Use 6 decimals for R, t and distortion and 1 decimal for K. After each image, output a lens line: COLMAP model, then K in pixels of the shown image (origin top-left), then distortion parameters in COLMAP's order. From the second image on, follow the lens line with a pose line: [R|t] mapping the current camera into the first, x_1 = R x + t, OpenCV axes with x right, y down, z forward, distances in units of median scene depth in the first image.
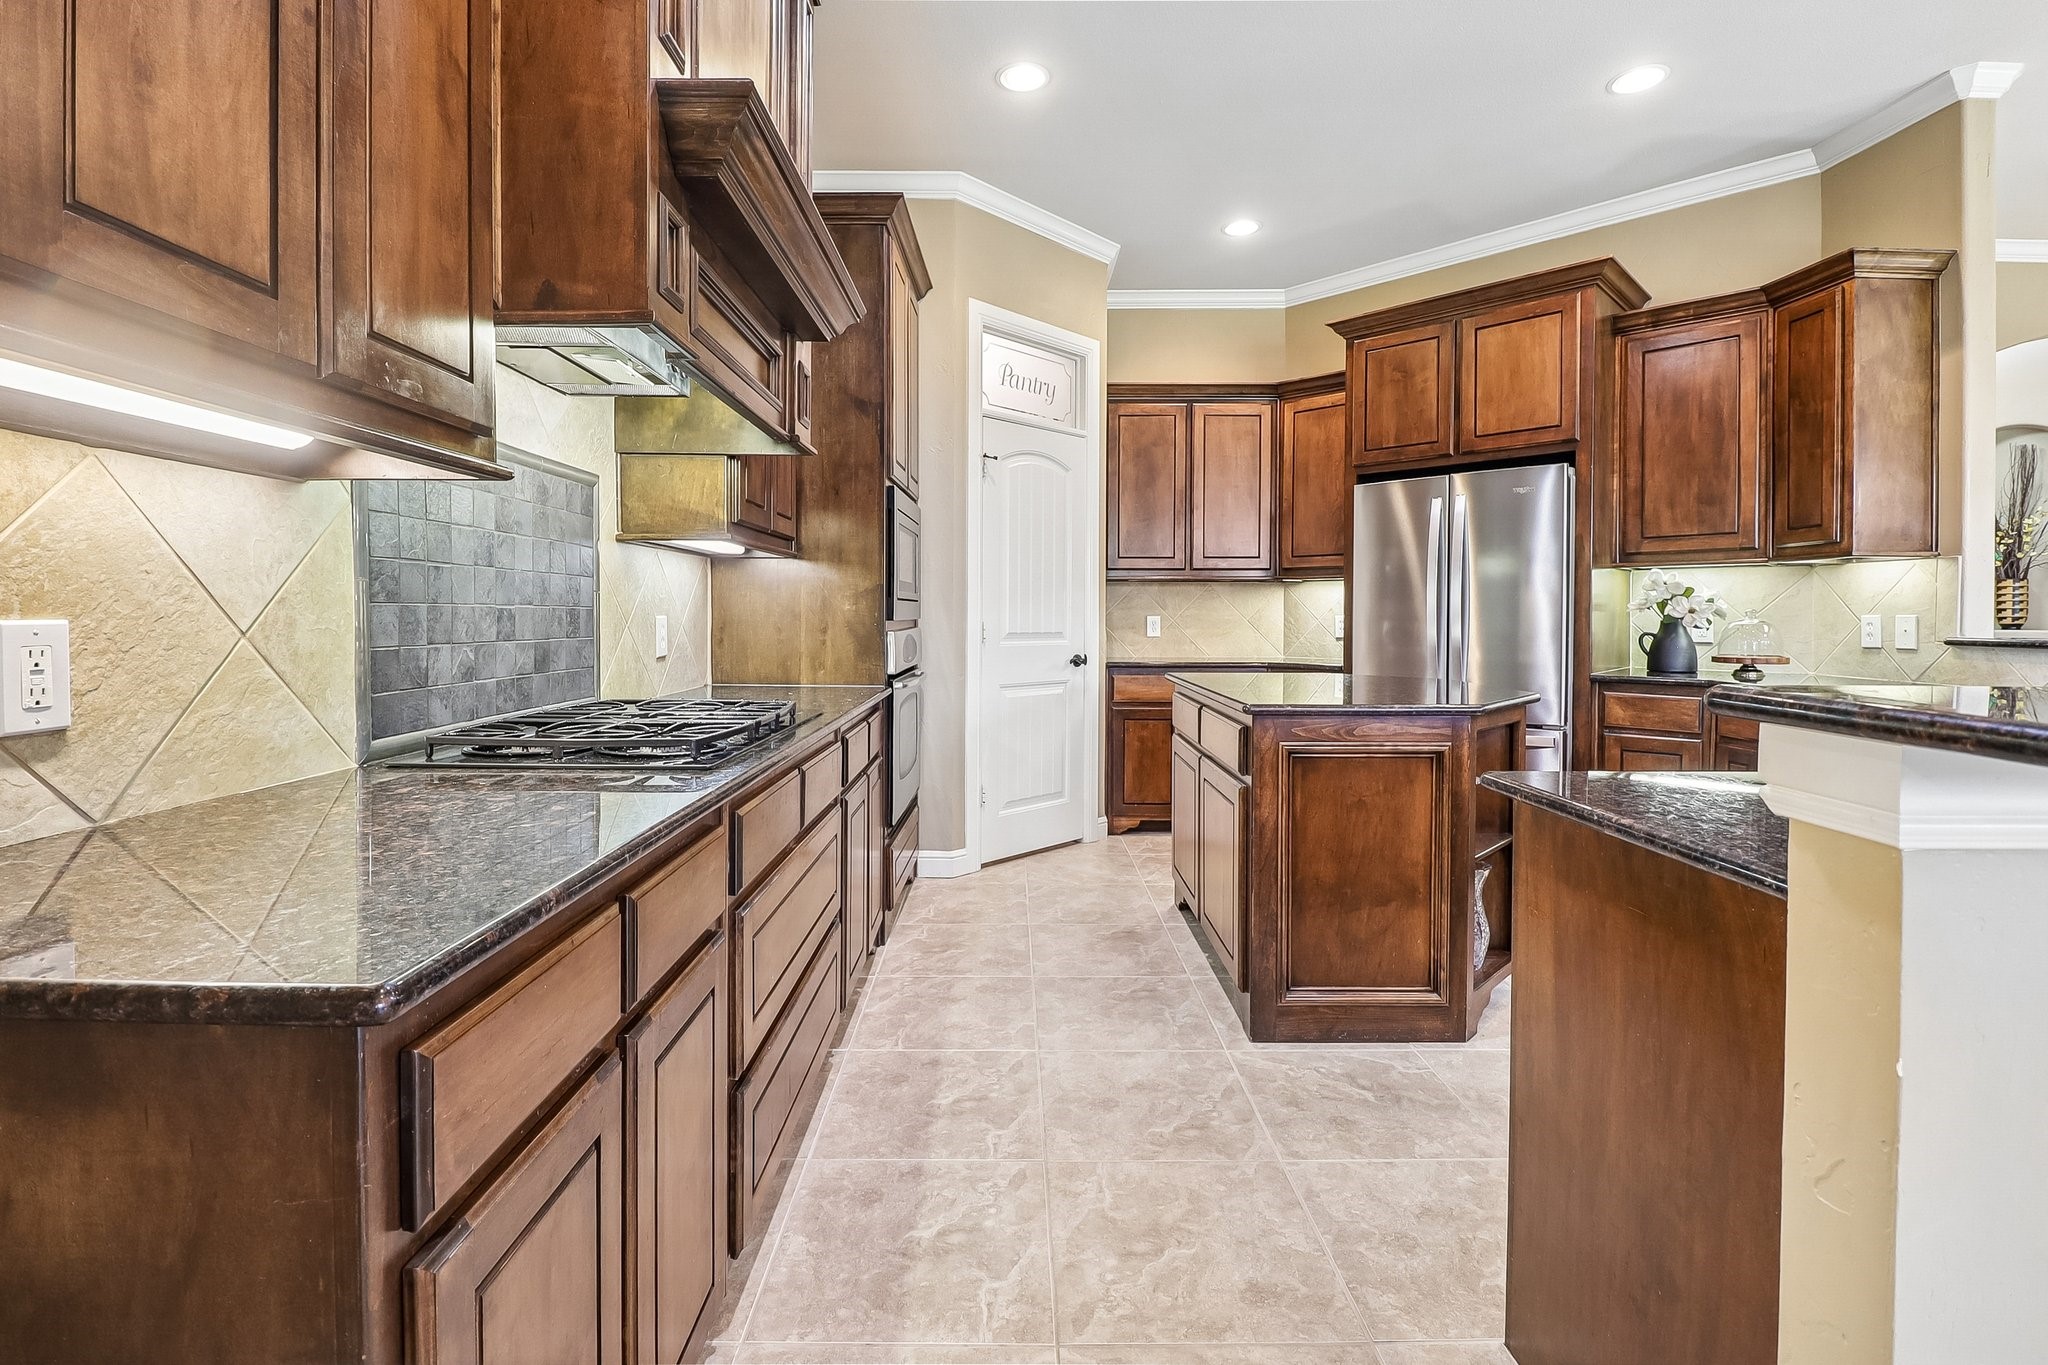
lens RADIAL K [[930.2, 0, 1025.8], [0, 930.2, 630.1], [0, 0, 1]] dist [0.004703, -0.000281]
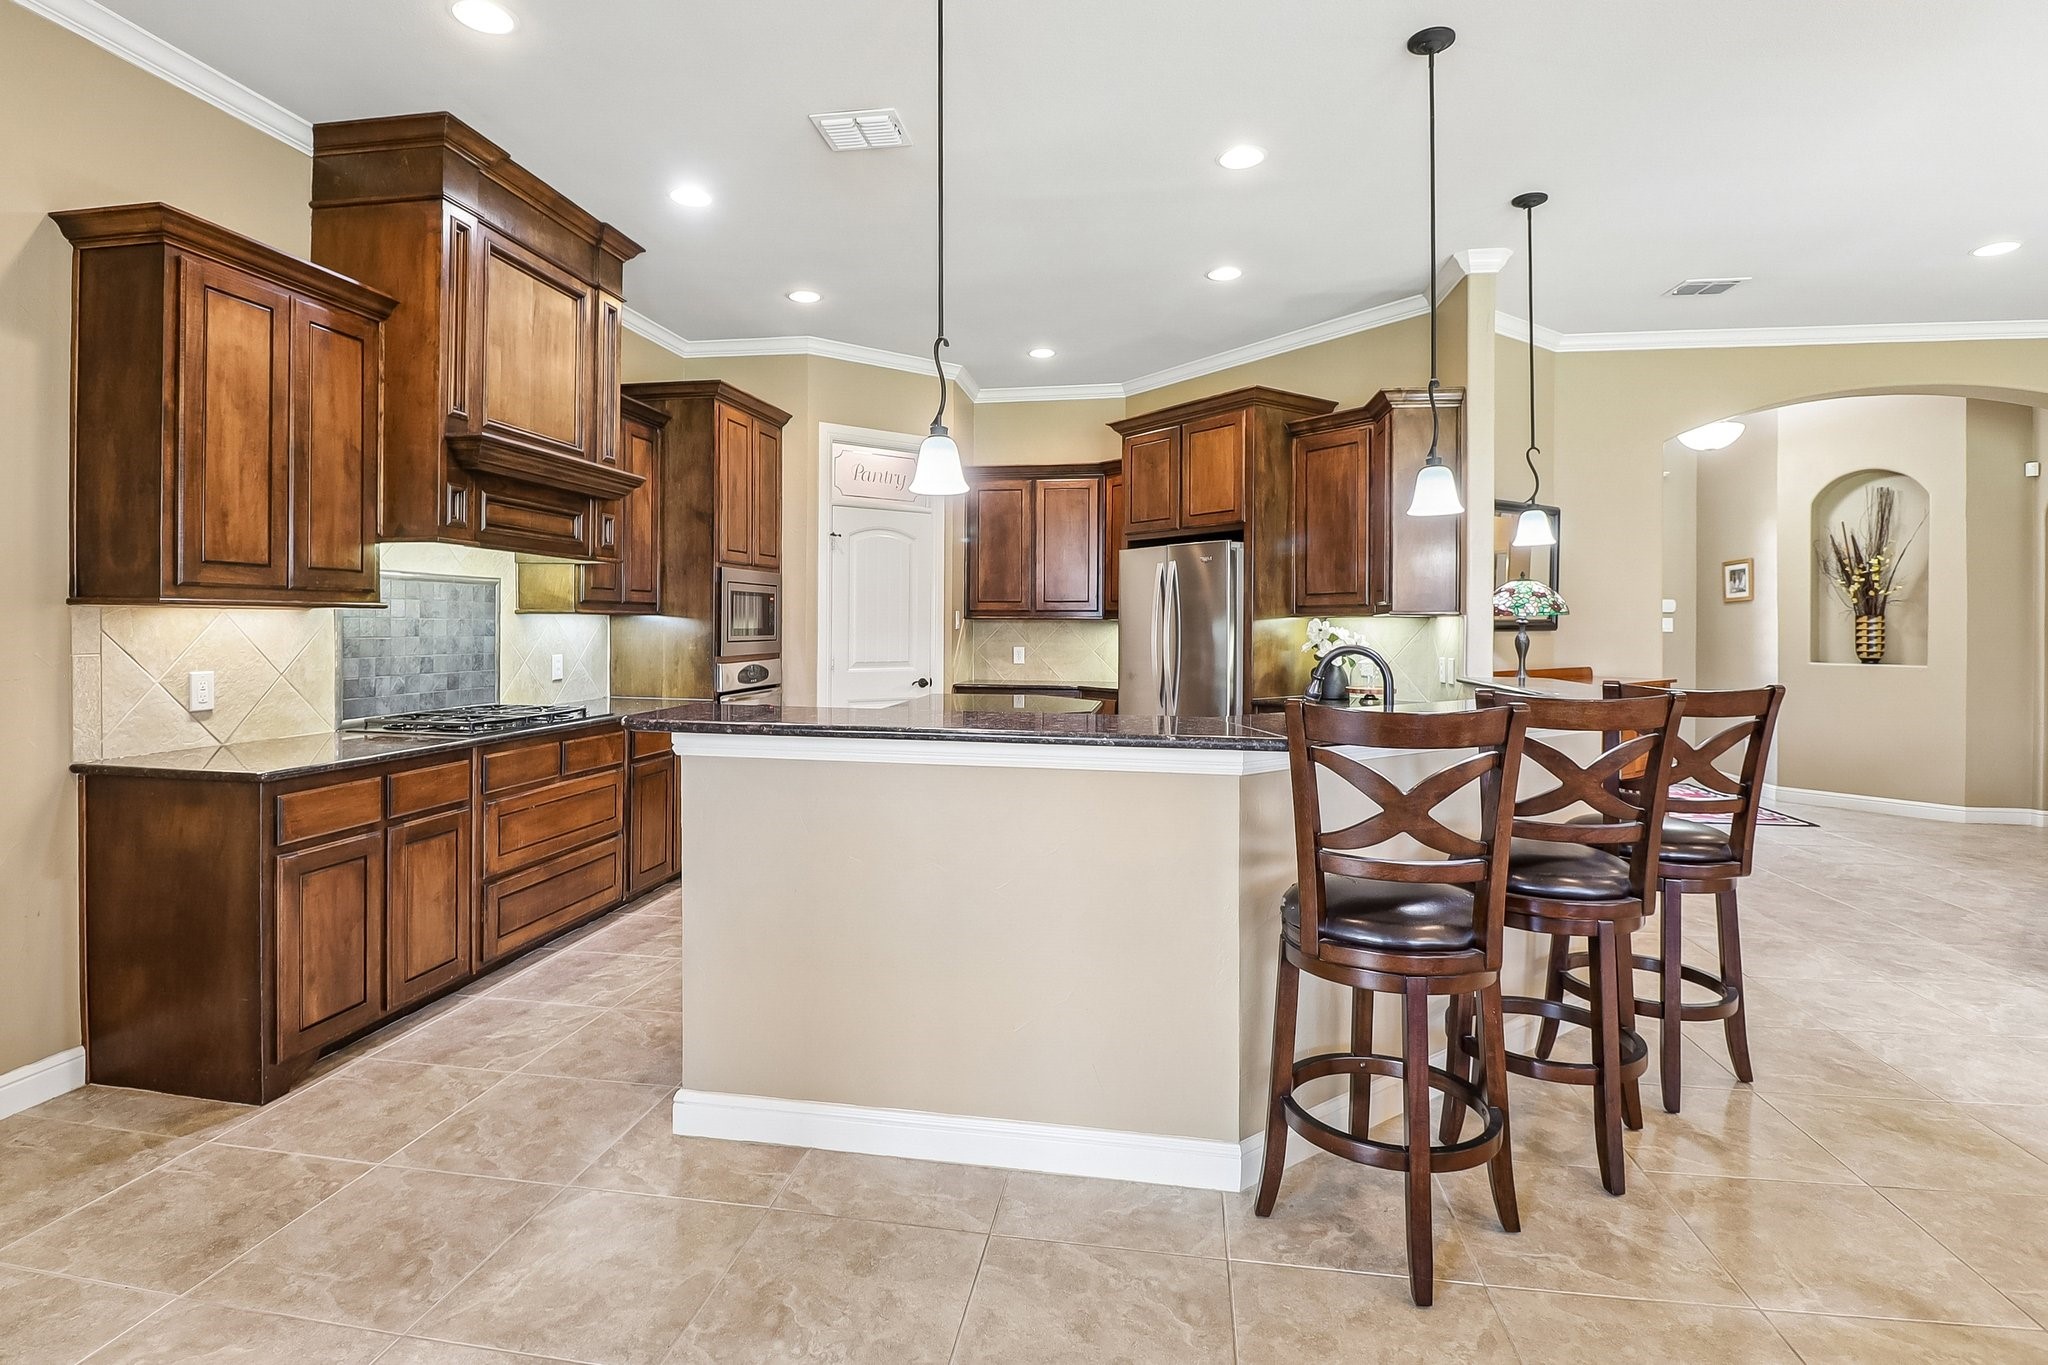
lens RADIAL K [[979.5, 0, 1020.7], [0, 979.5, 628.3], [0, 0, 1]] dist [0.003455, 0.000176]
pose [[0.985331, 0.004216, -0.170600, 0.762968], [-0.006638, 0.999885, -0.013631, -0.047108], [0.170523, 0.014564, 0.985246, -0.612166]]
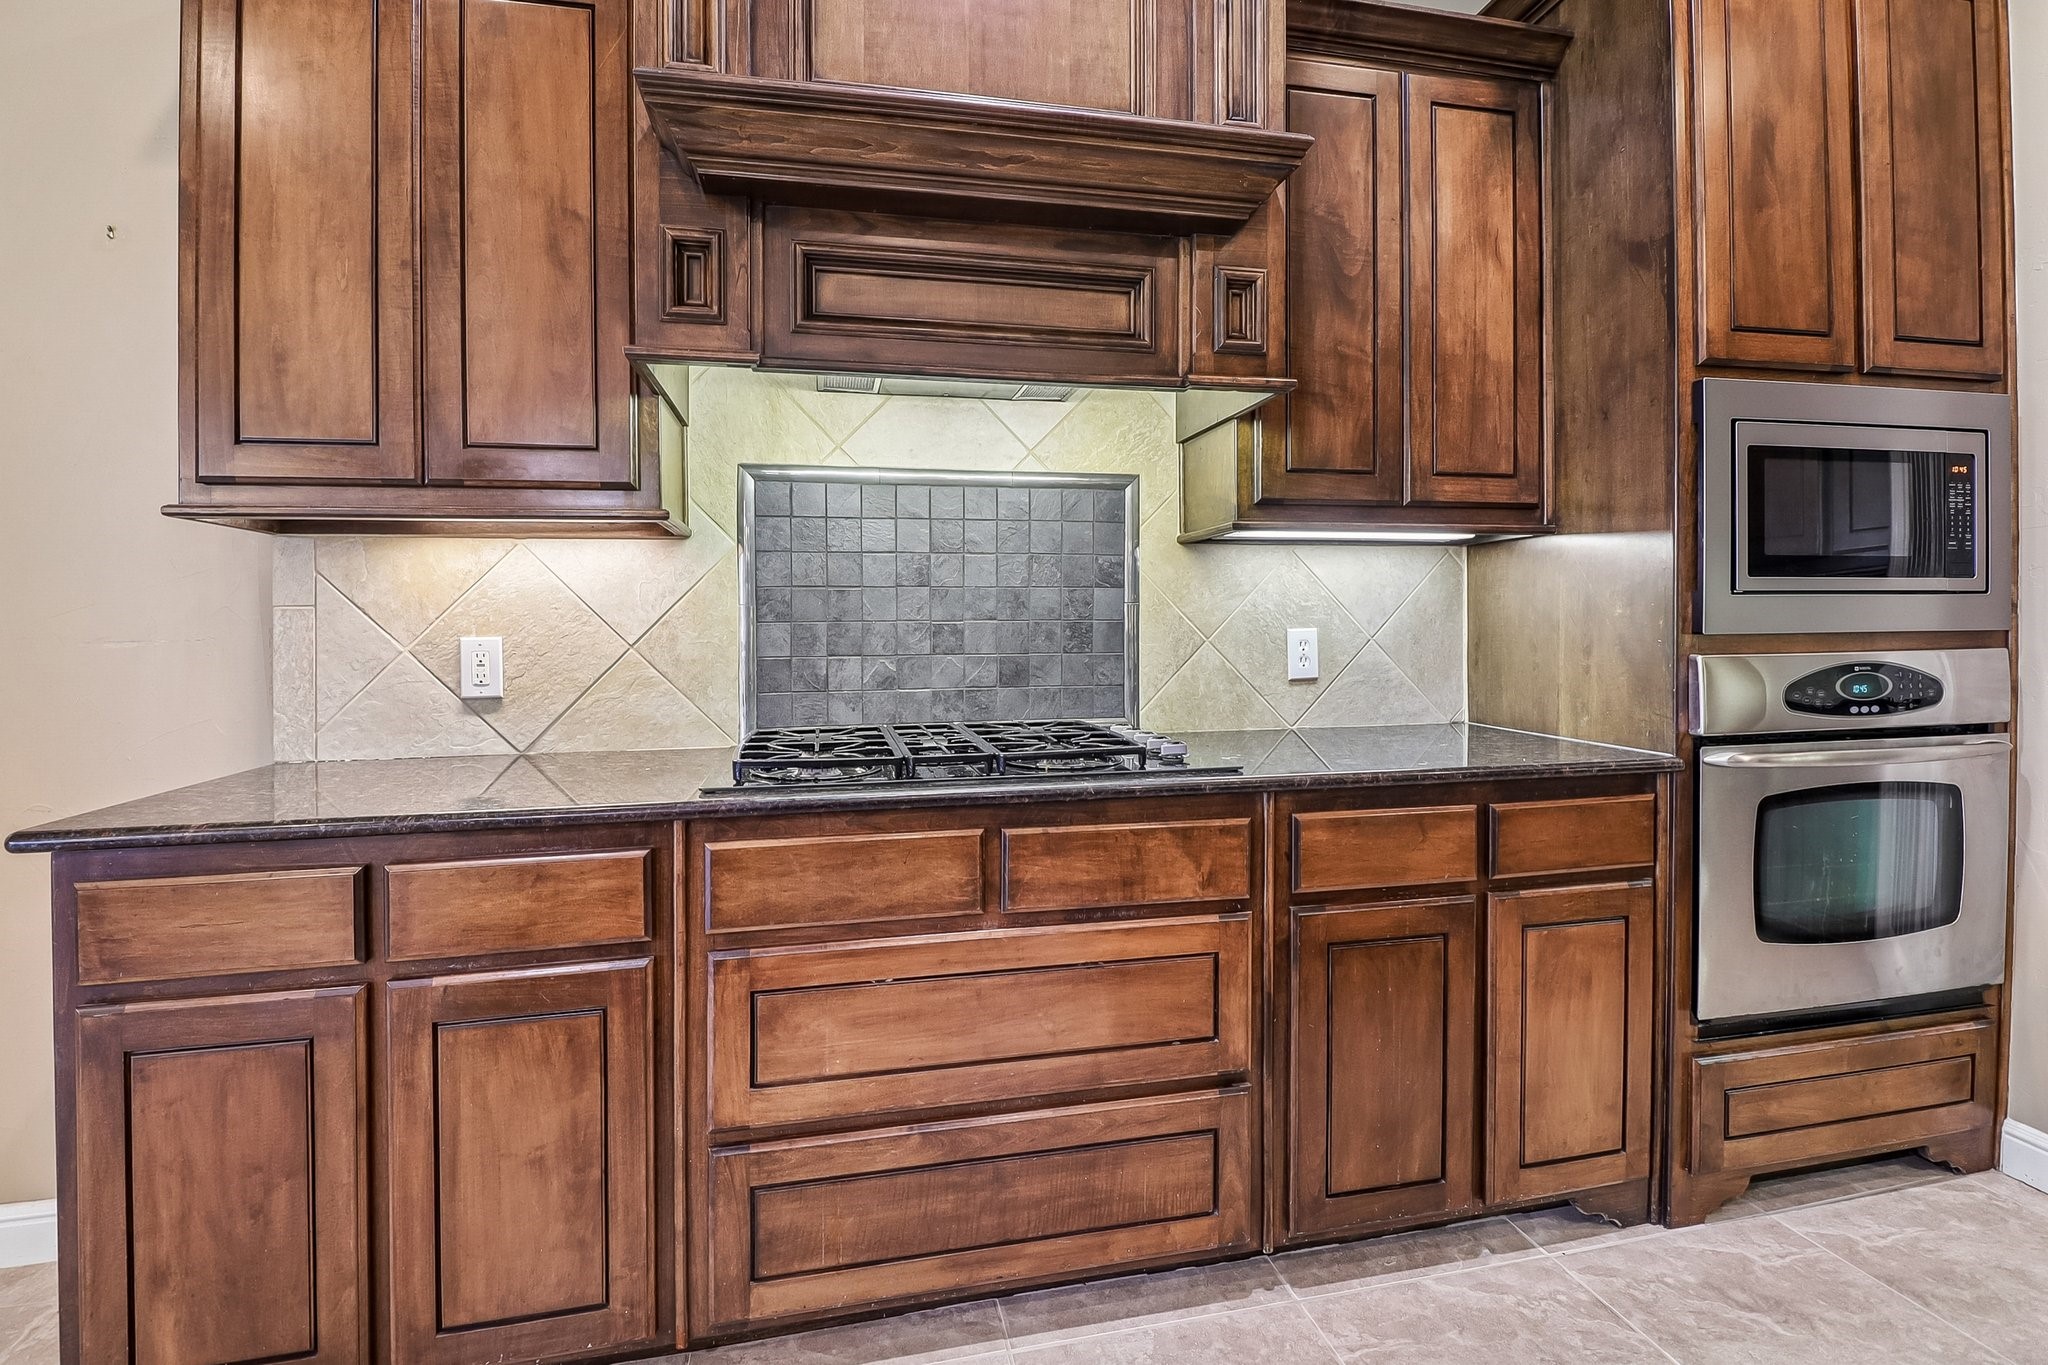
lens RADIAL K [[979.5, 0, 1020.7], [0, 979.5, 628.3], [0, 0, 1]] dist [0.003455, 0.000176]
pose [[0.199569, 0.000874, -0.979883, 0.411890], [-0.006586, 0.999978, -0.000450, -0.013498], [0.979862, 0.006543, 0.199570, 0.636817]]
